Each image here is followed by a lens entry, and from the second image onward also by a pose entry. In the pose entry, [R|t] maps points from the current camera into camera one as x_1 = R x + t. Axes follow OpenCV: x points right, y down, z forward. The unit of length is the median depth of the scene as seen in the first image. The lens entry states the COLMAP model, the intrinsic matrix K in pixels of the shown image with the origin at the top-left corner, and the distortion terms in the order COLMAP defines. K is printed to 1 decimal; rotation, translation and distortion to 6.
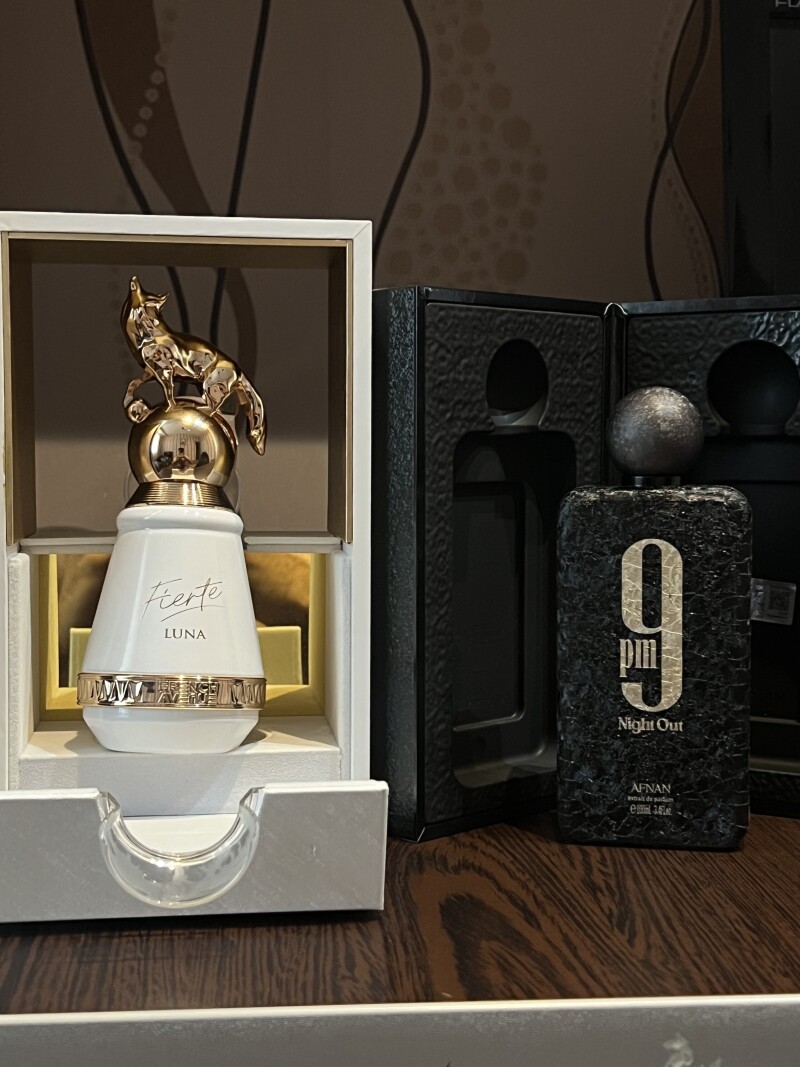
lens RADIAL K [[1627.2, 0, 397.4], [0, 1627.2, 535.0], [0, 0, 1]] dist [-0.011060, 0.000000]
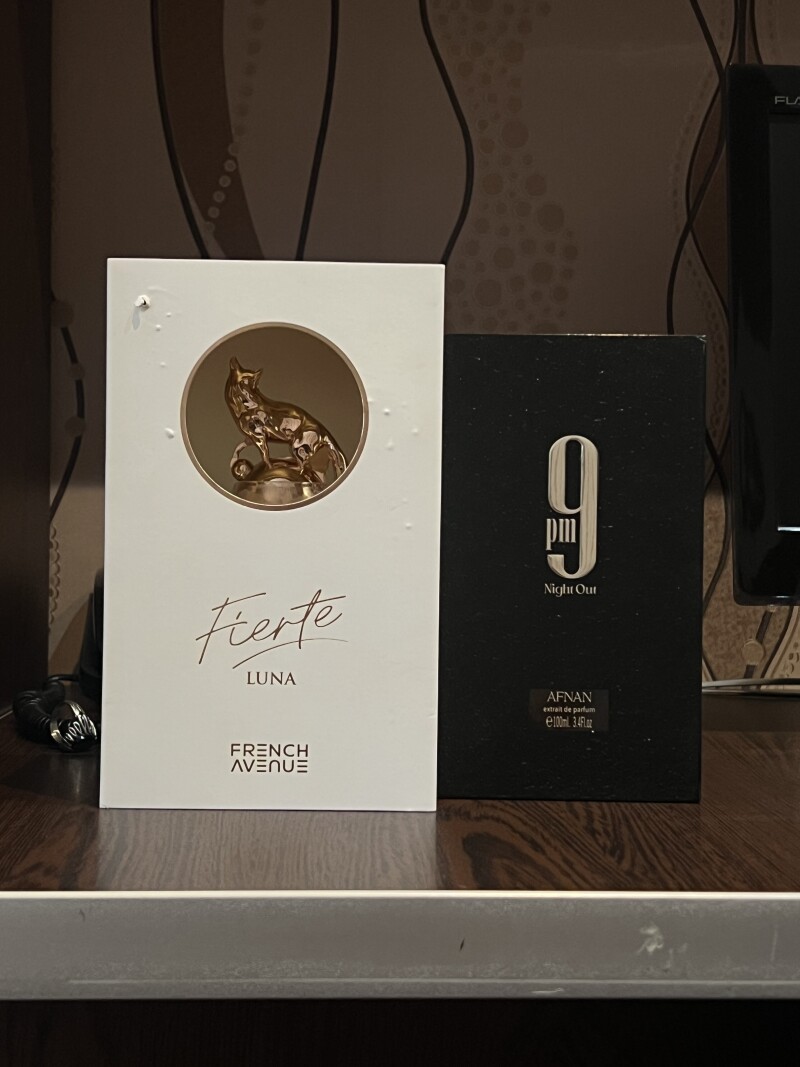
lens RADIAL K [[1627.2, 0, 395.9], [0, 1627.2, 531.4], [0, 0, 1]] dist [-0.011060, 0.000000]
pose [[0.999377, 0.012146, -0.033148, 0.014279], [-0.014167, 0.998009, -0.061456, 0.075445], [0.032336, 0.061887, 0.997559, -0.200989]]
